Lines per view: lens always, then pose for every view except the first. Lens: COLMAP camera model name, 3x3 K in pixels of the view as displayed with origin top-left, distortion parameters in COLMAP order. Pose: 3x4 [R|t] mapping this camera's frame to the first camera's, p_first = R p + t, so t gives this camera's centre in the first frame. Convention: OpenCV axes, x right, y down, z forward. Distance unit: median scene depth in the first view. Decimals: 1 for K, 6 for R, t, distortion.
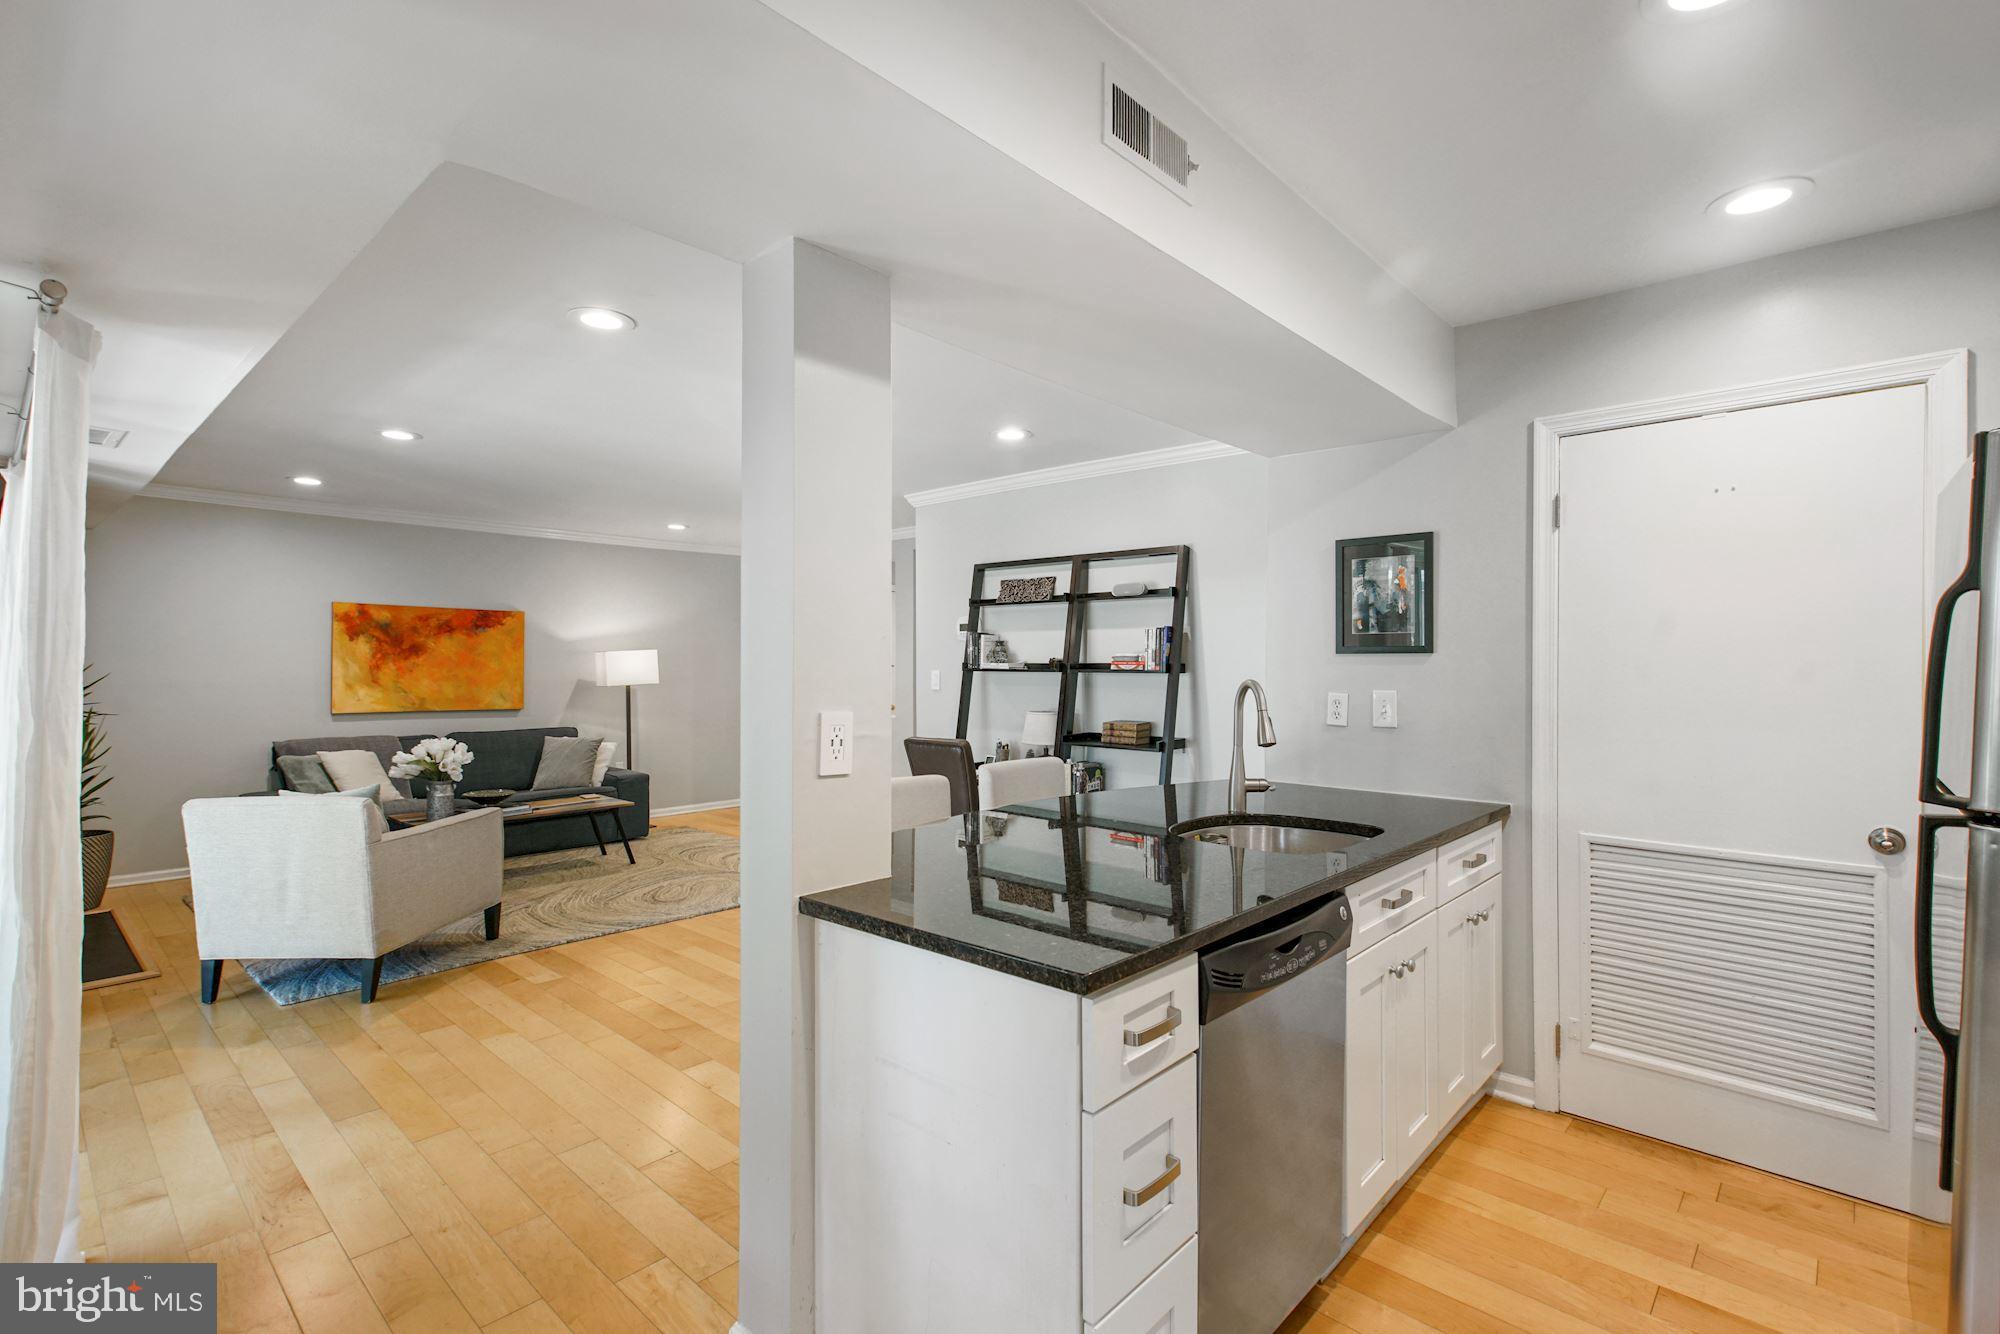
lens RADIAL K [[927.1, 0, 997.8], [0, 927.1, 673.4], [0, 0, 1]] dist [0.017183, -0.000159]
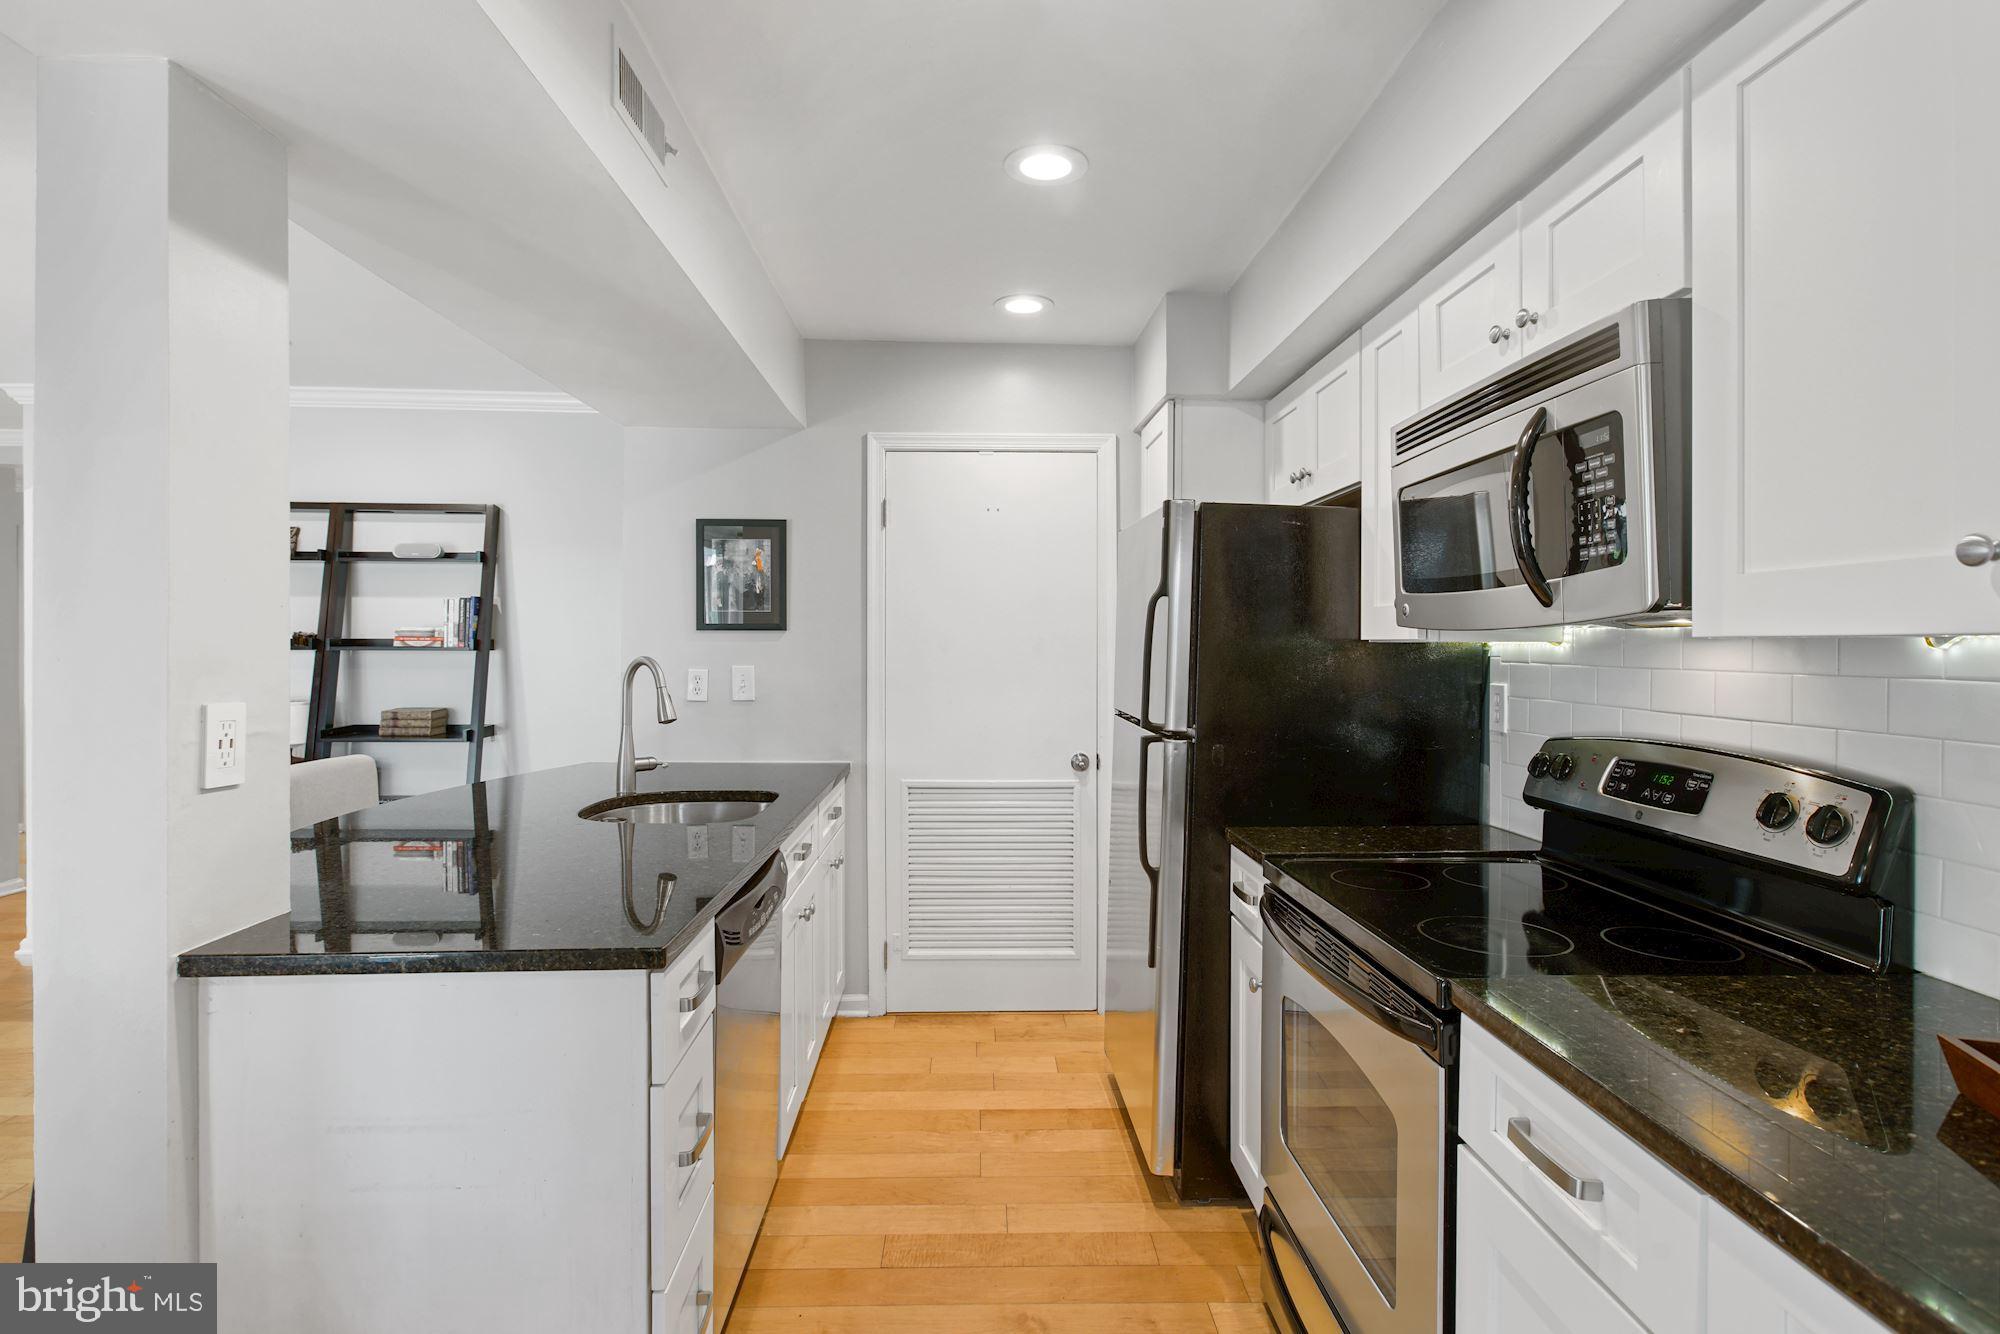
lens RADIAL K [[1020.3, 0, 990.3], [0, 1020.3, 655.9], [0, 0, 1]] dist [-0.007805, 0.002803]
pose [[0.708443, -0.009150, 0.705708, -0.232144], [0.005196, 0.999956, 0.007748, -0.000074], [-0.705749, -0.001822, 0.708460, -0.019876]]
